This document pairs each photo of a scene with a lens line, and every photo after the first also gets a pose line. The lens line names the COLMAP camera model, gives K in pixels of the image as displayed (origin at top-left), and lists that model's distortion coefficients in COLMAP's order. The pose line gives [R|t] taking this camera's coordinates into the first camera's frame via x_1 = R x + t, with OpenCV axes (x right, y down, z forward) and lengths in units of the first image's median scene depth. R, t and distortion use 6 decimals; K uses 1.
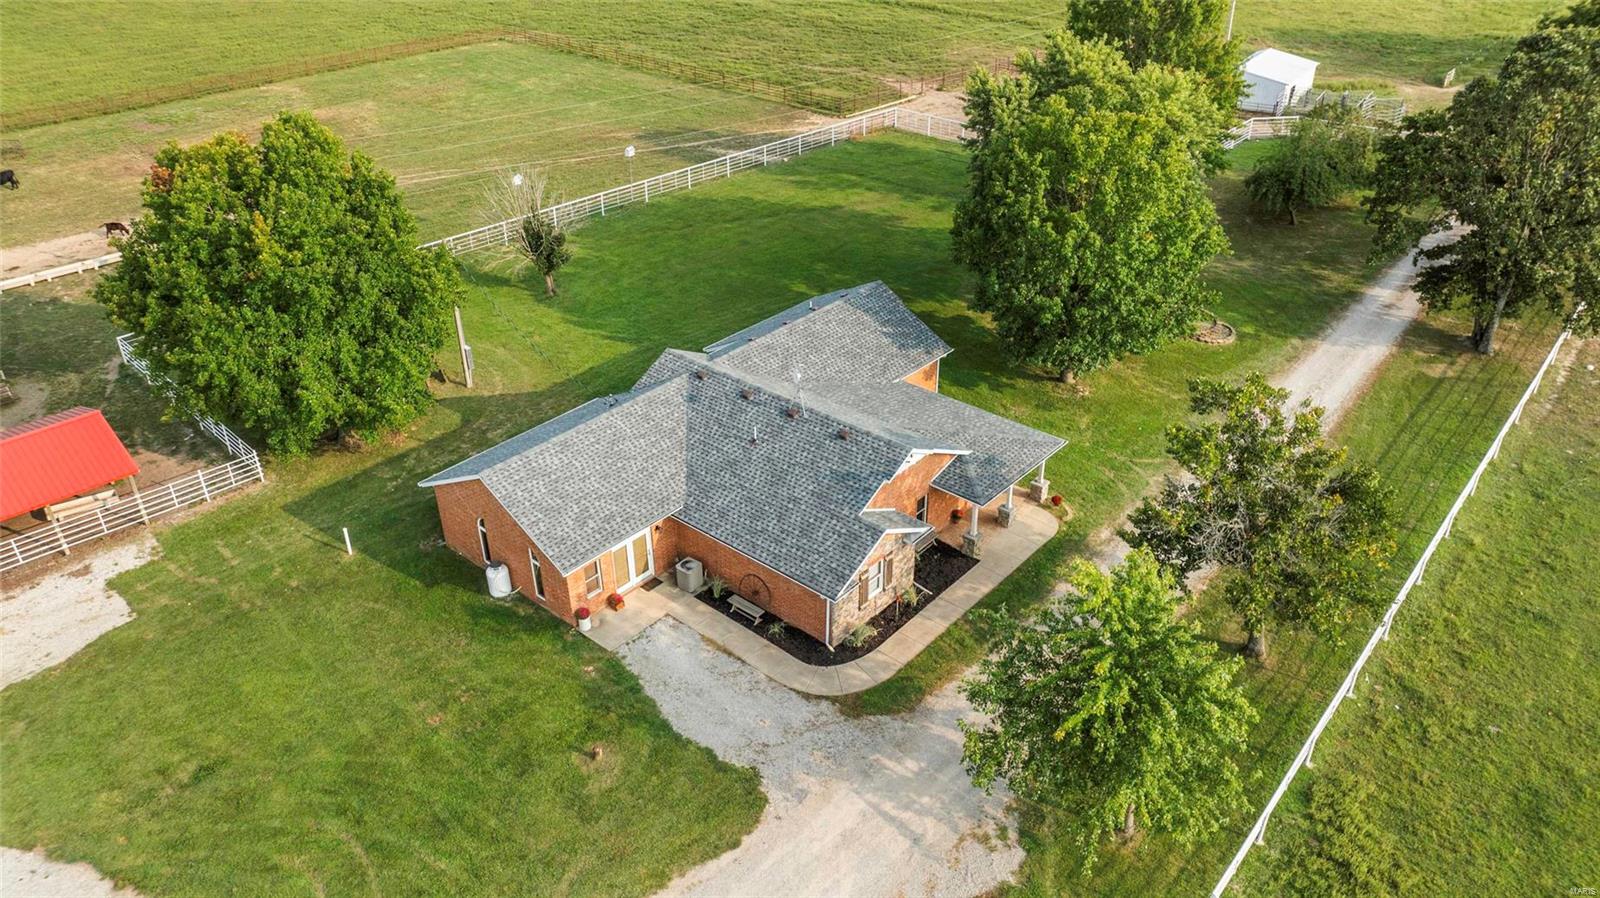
lens RADIAL K [[1138.5, 0, 796.7], [0, 1138.5, 449.5], [0, 0, 1]] dist [-0.031515, 0.037679]
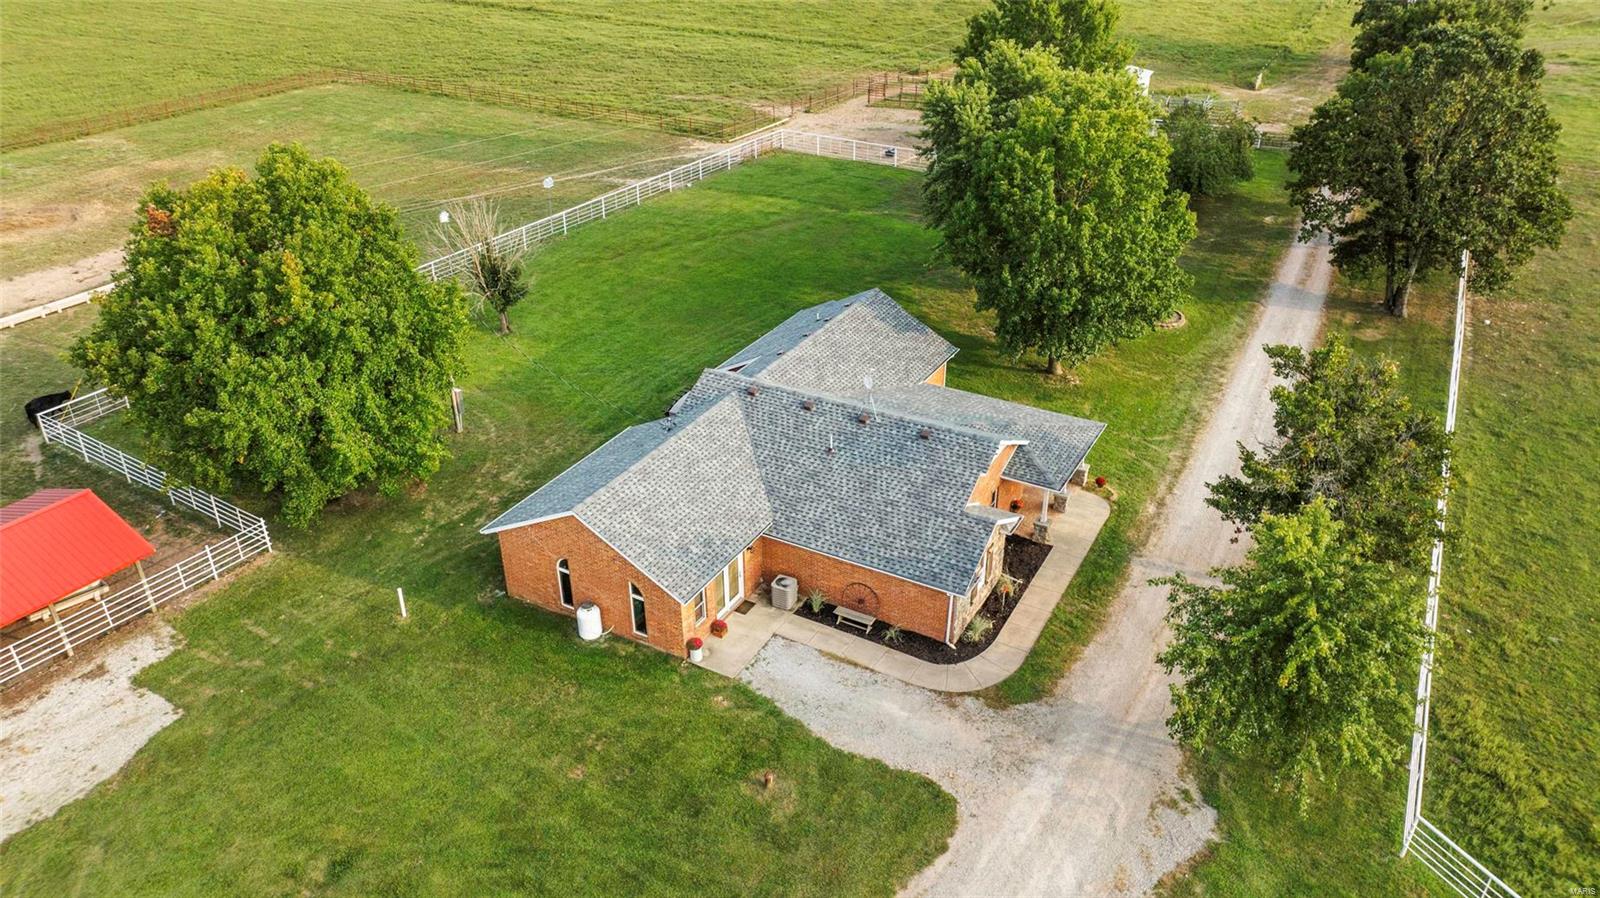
lens RADIAL K [[1138.5, 0, 800.4], [0, 1138.5, 450.2], [0, 0, 1]] dist [-0.031515, 0.037679]
pose [[0.978552, -0.096108, 0.182205, -0.234862], [0.101369, 0.994653, -0.019763, 0.009170], [-0.179331, 0.037809, 0.983062, 0.033013]]
